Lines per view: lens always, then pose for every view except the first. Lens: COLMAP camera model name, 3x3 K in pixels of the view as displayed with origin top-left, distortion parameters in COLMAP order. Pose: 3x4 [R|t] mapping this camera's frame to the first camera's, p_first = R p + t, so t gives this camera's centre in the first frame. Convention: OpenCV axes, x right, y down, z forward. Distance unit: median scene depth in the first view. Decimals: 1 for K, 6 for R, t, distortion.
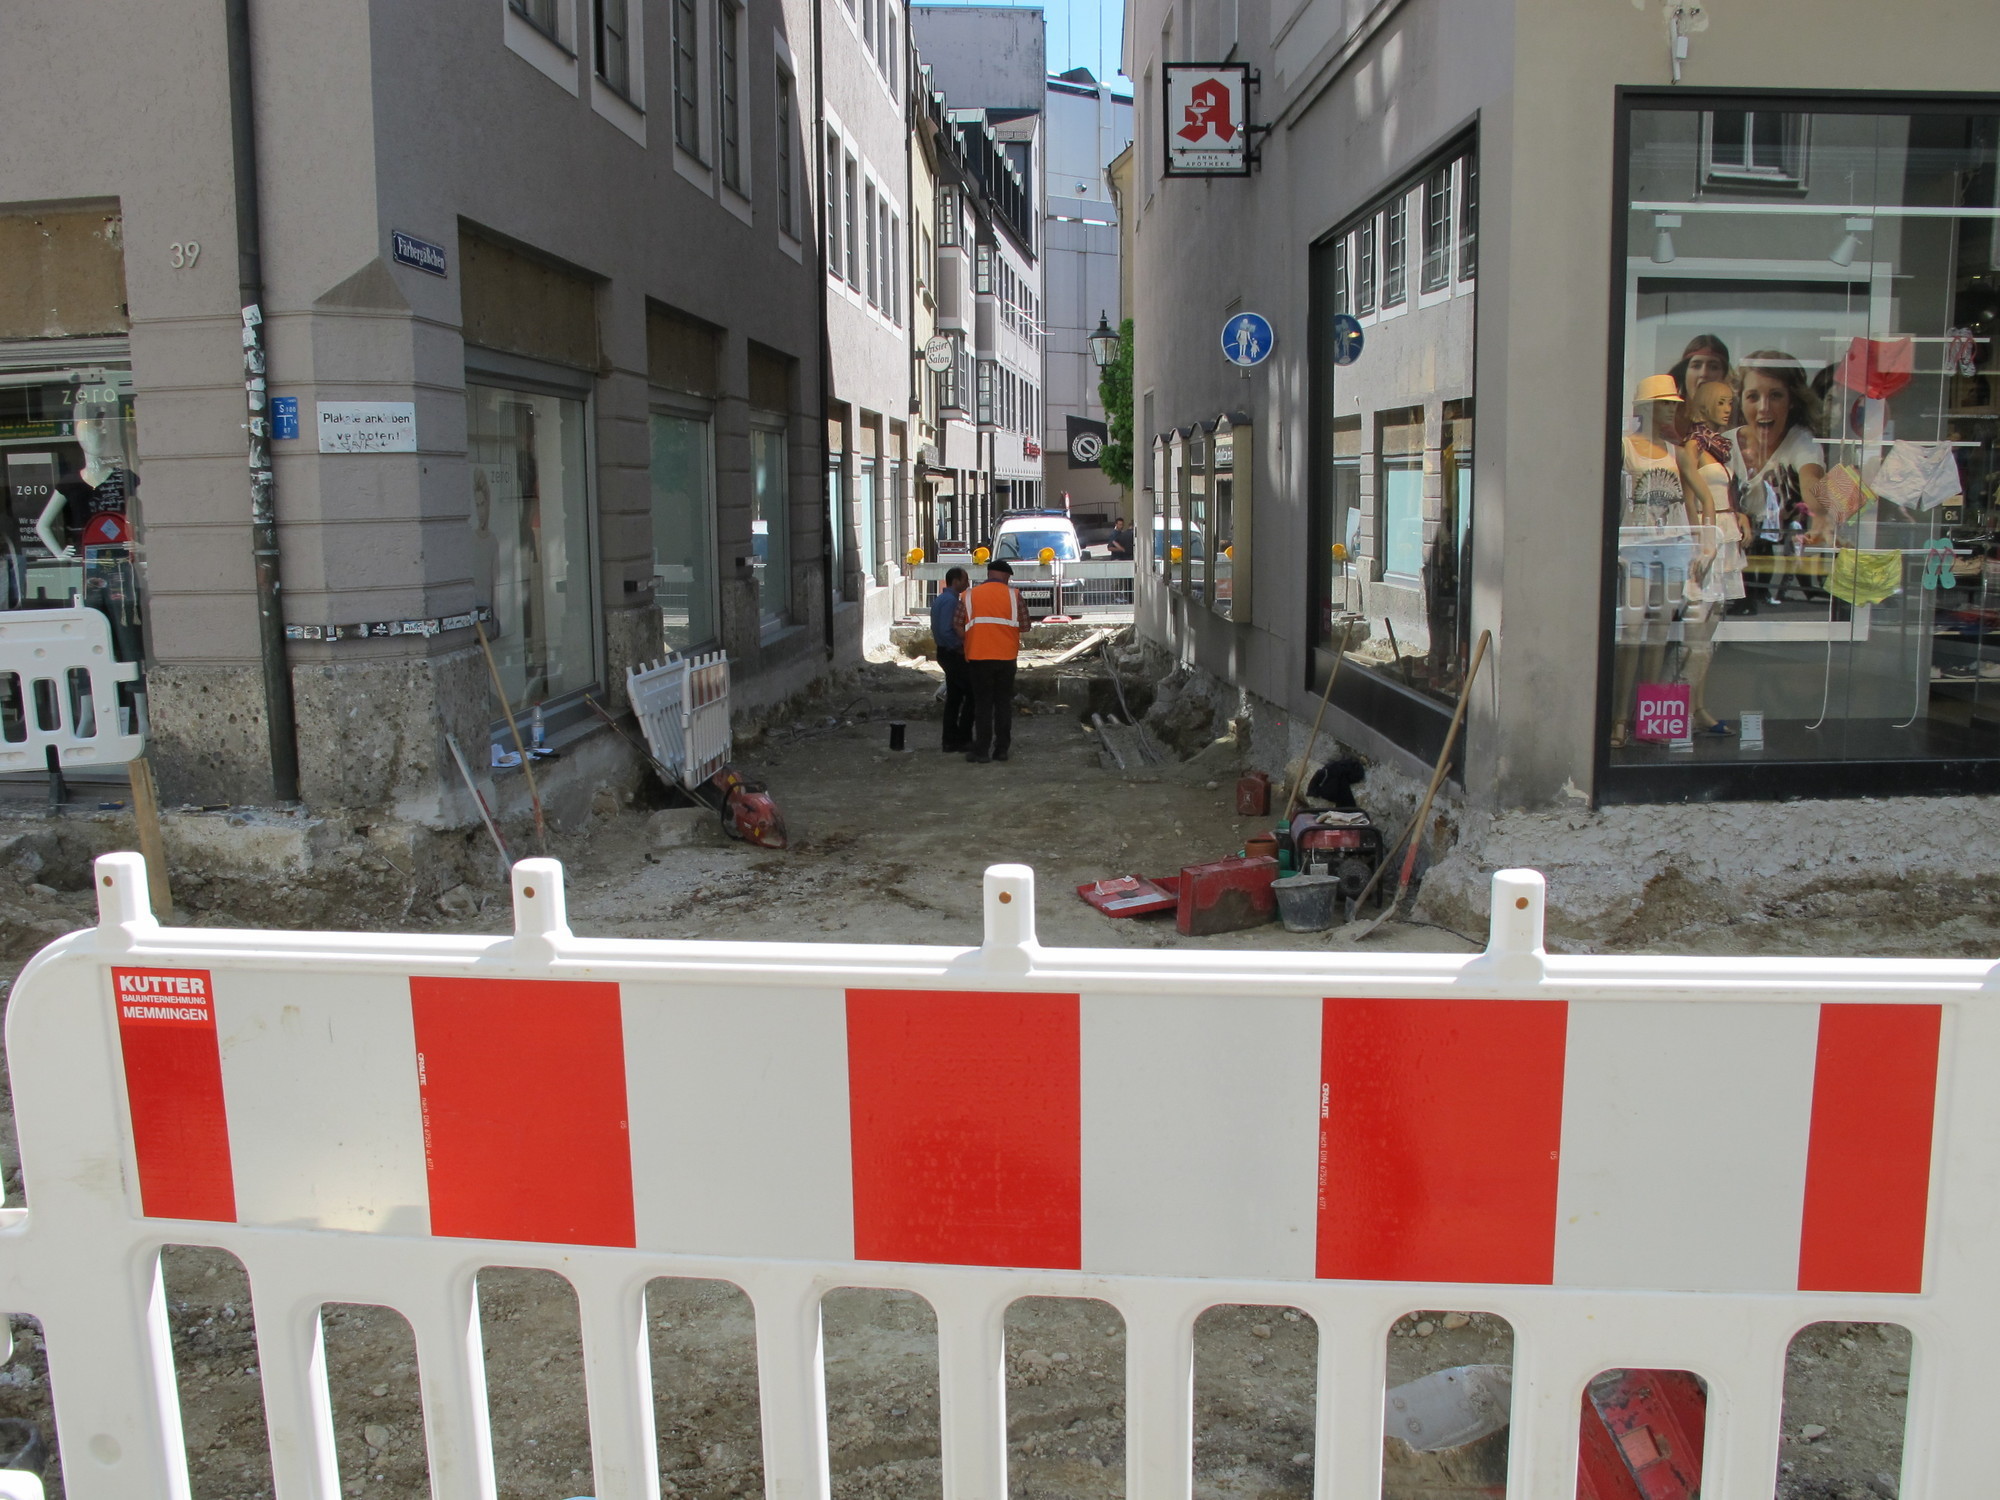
lens RADIAL K [[1622.9, 0, 1012.1], [0, 1622.9, 753.0], [0, 0, 1]] dist [-0.132141, 0.099961]
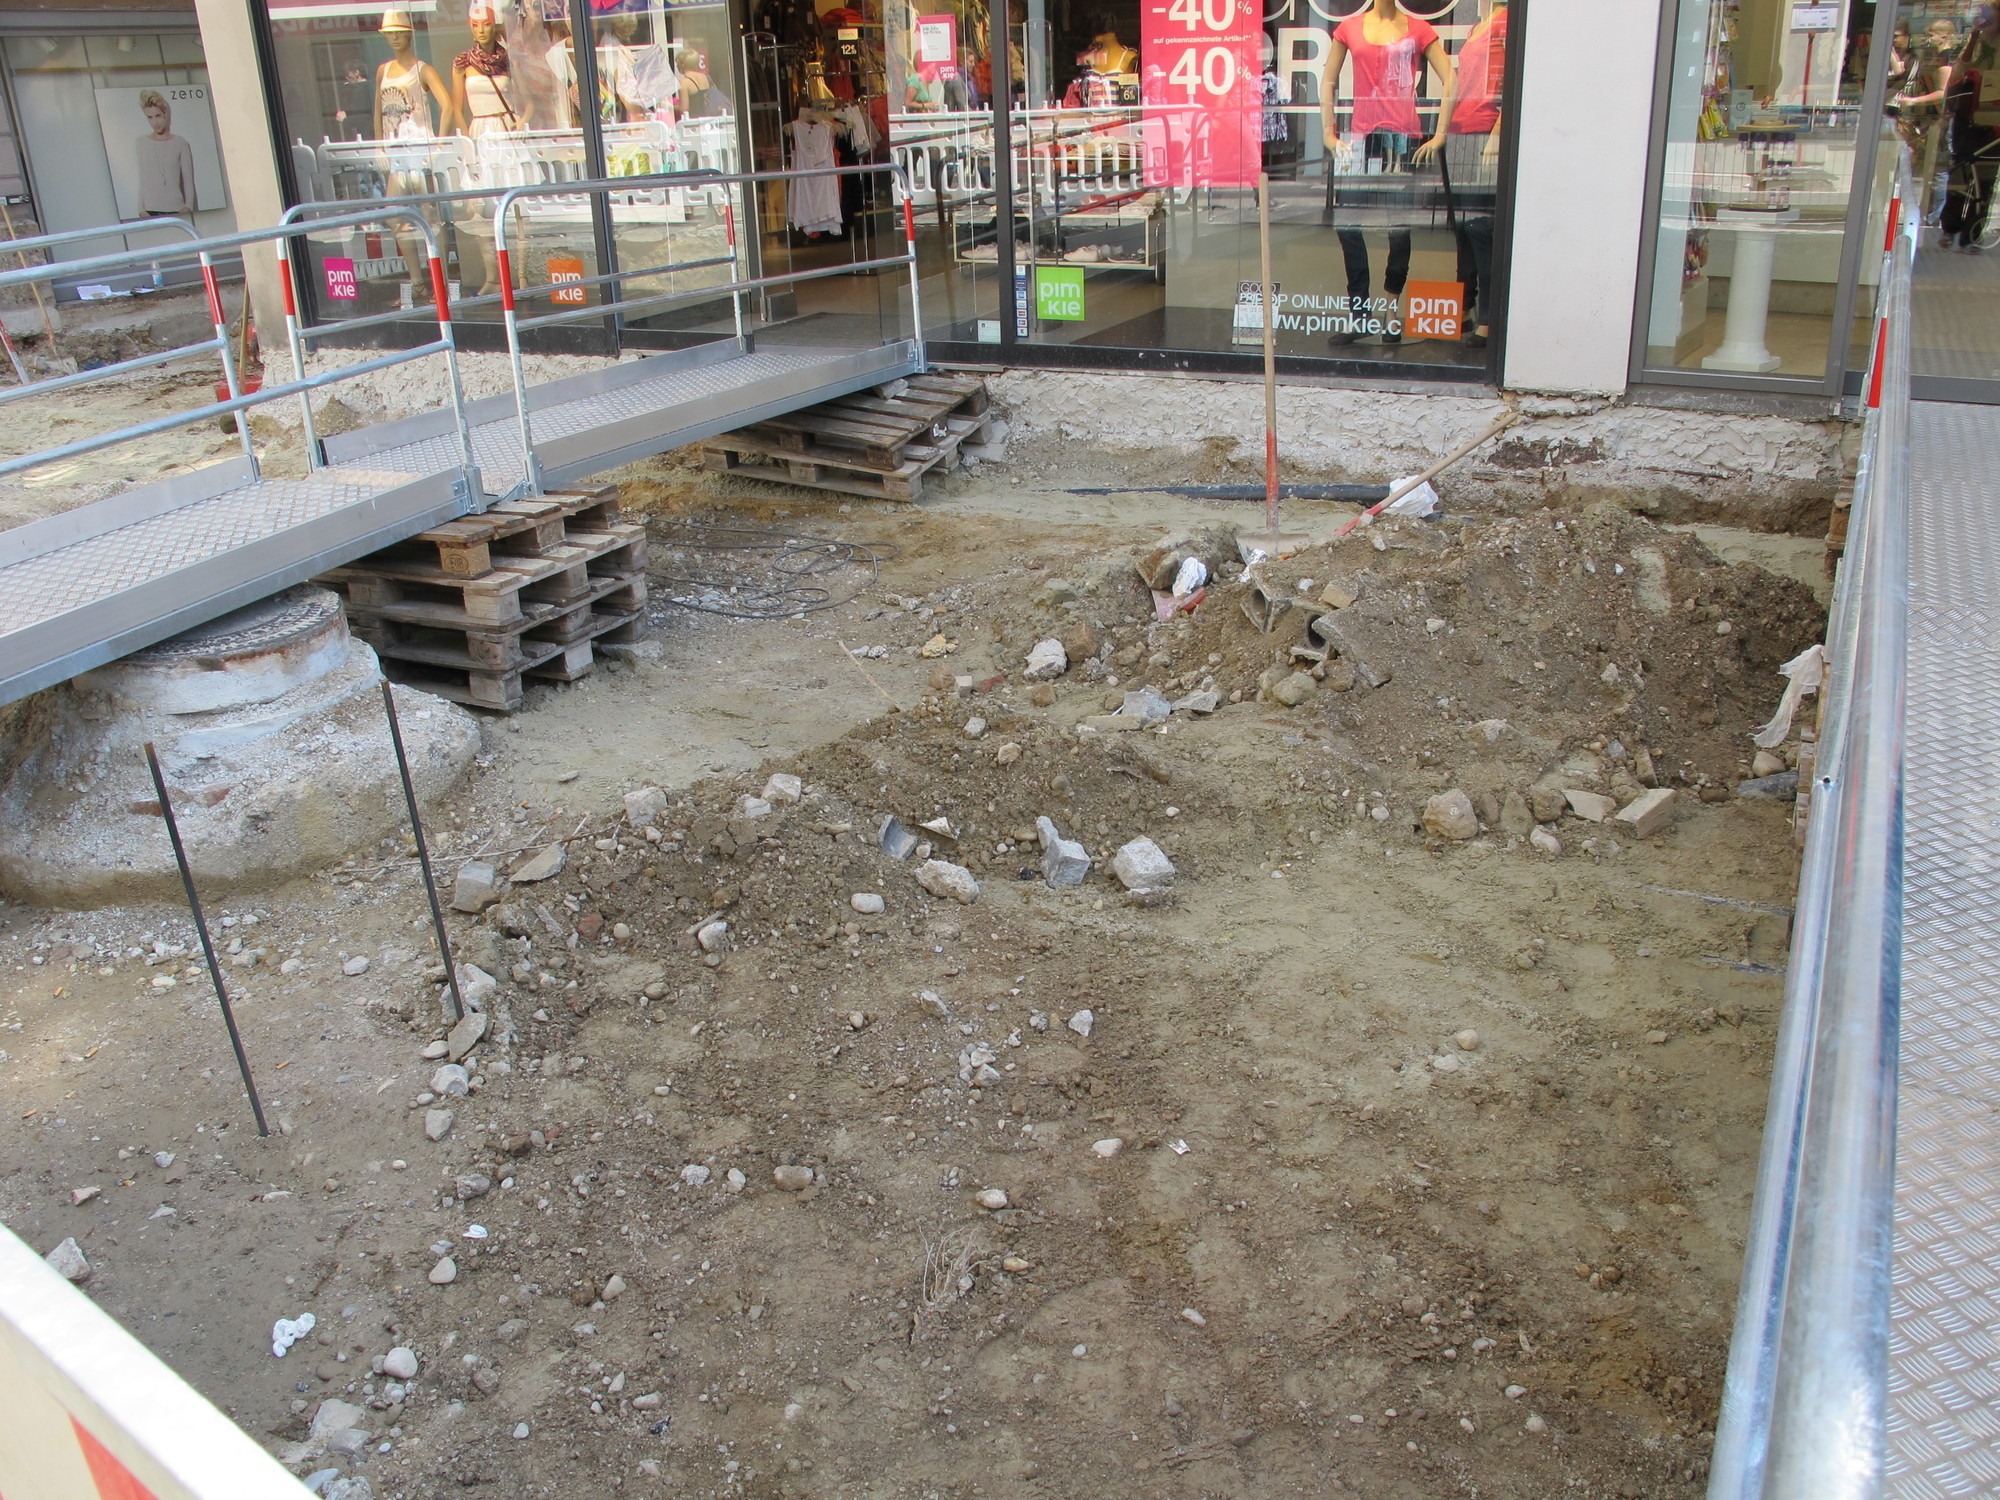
lens RADIAL K [[1622.9, 0, 1012.1], [0, 1622.9, 753.0], [0, 0, 1]] dist [-0.132141, 0.099961]
pose [[0.883567, 0.164895, -0.438314, 1.403771], [-0.050450, 0.964027, 0.260972, -0.014951], [0.465580, -0.208473, 0.860101, 0.018510]]
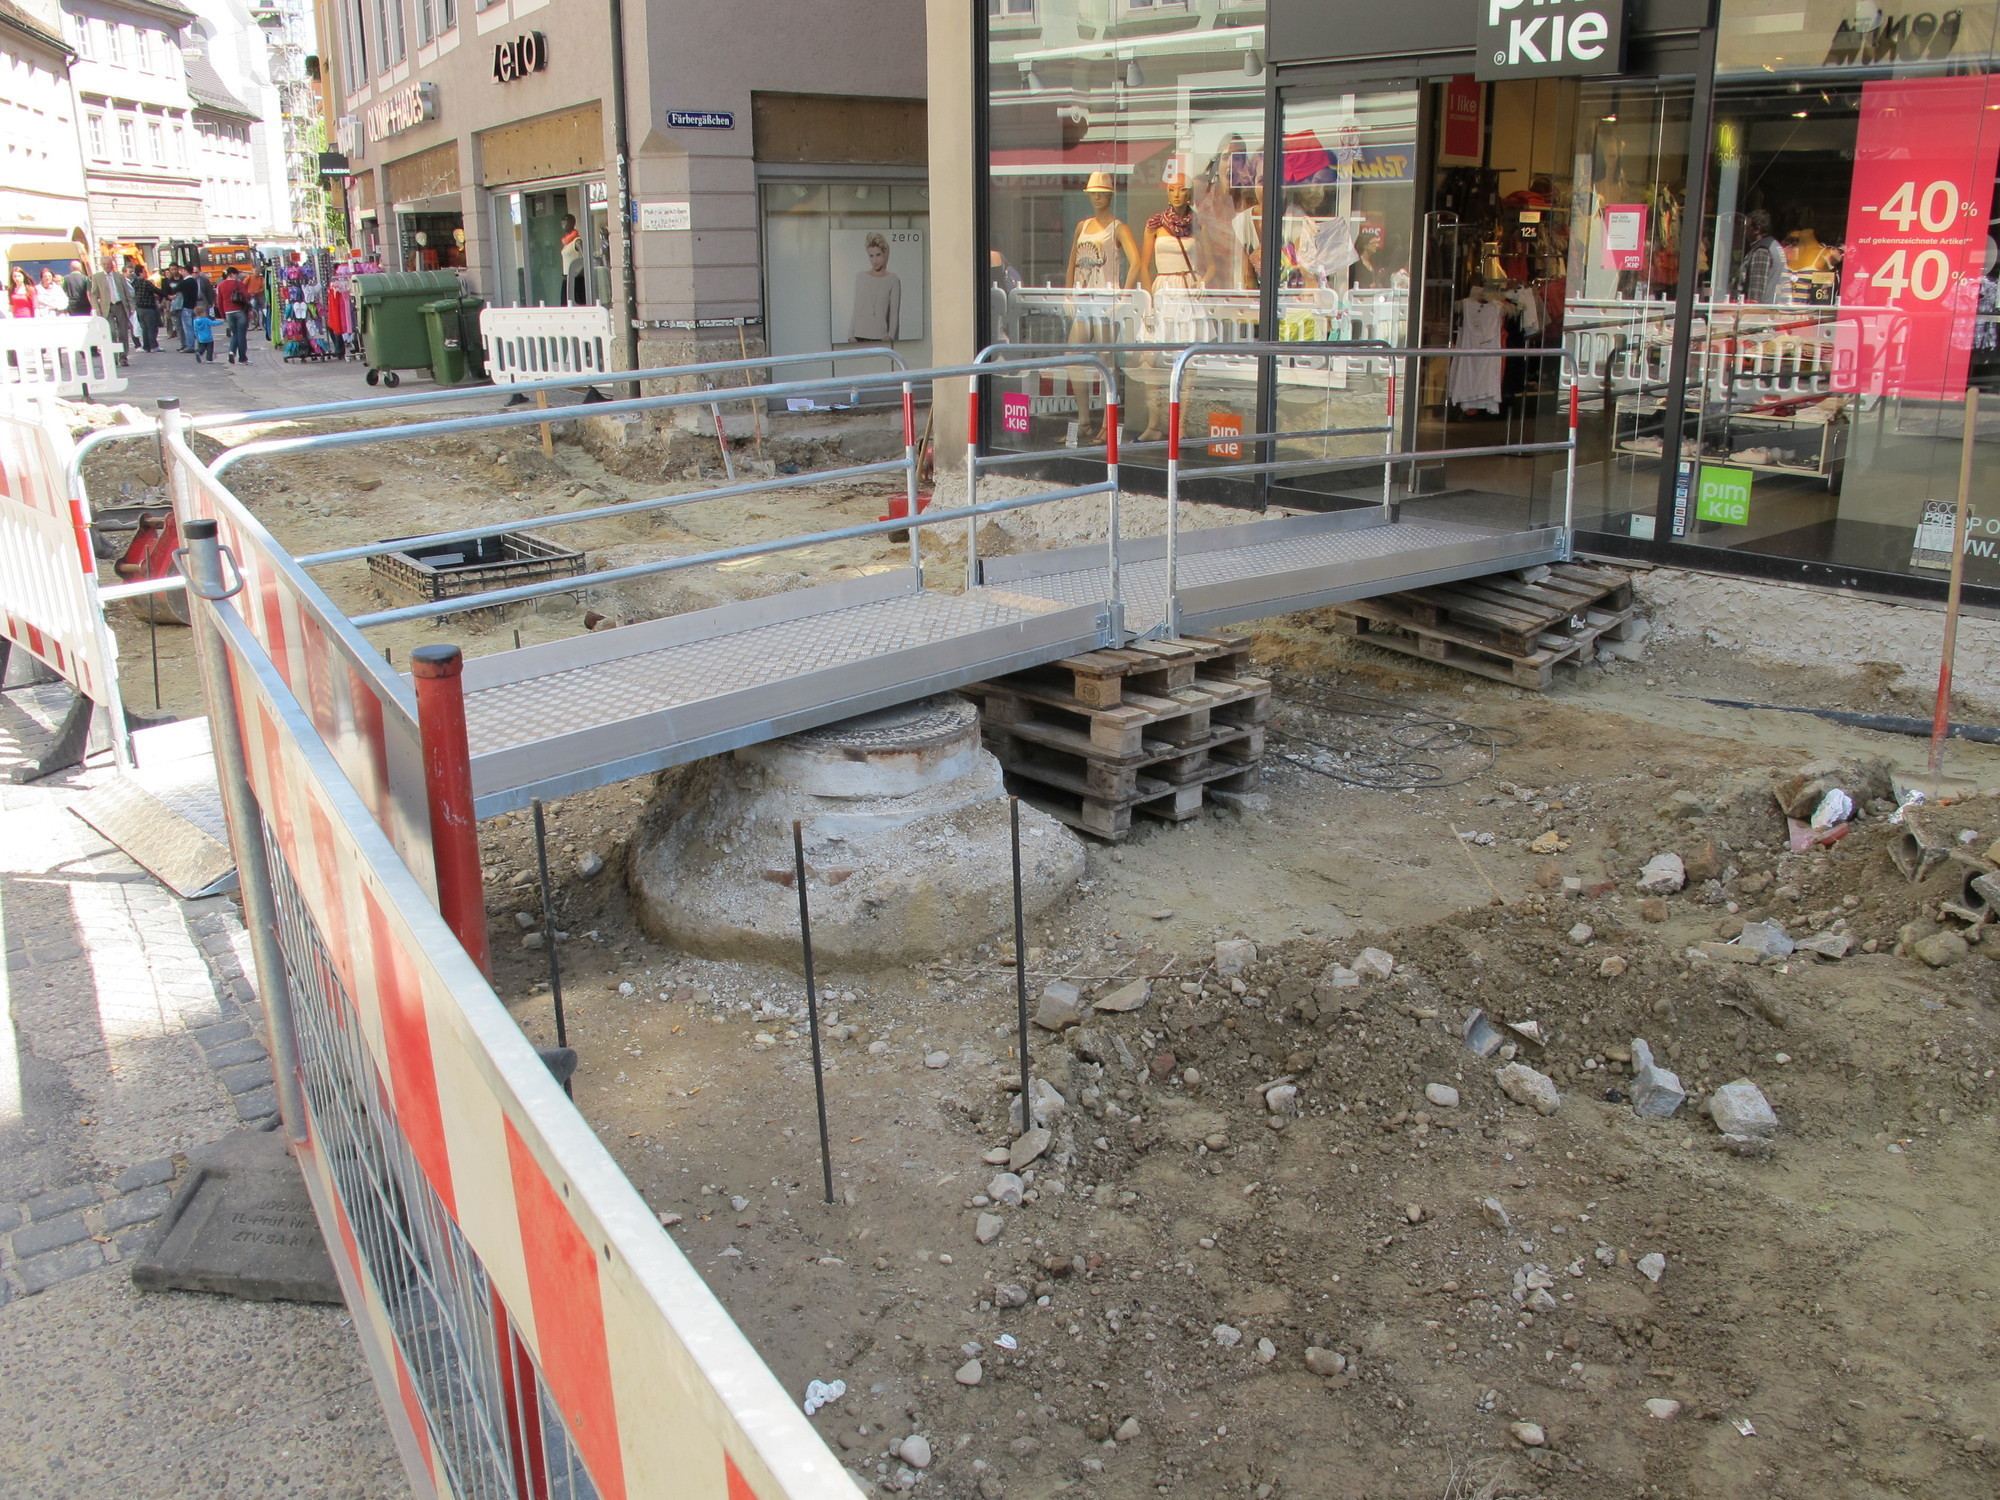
lens RADIAL K [[1622.9, 0, 1012.1], [0, 1622.9, 753.0], [0, 0, 1]] dist [-0.132141, 0.099961]
pose [[0.660400, 0.236097, -0.712832, 1.368768], [-0.125370, 0.970629, 0.205334, -0.023852], [0.740374, -0.046235, 0.670603, -0.006765]]
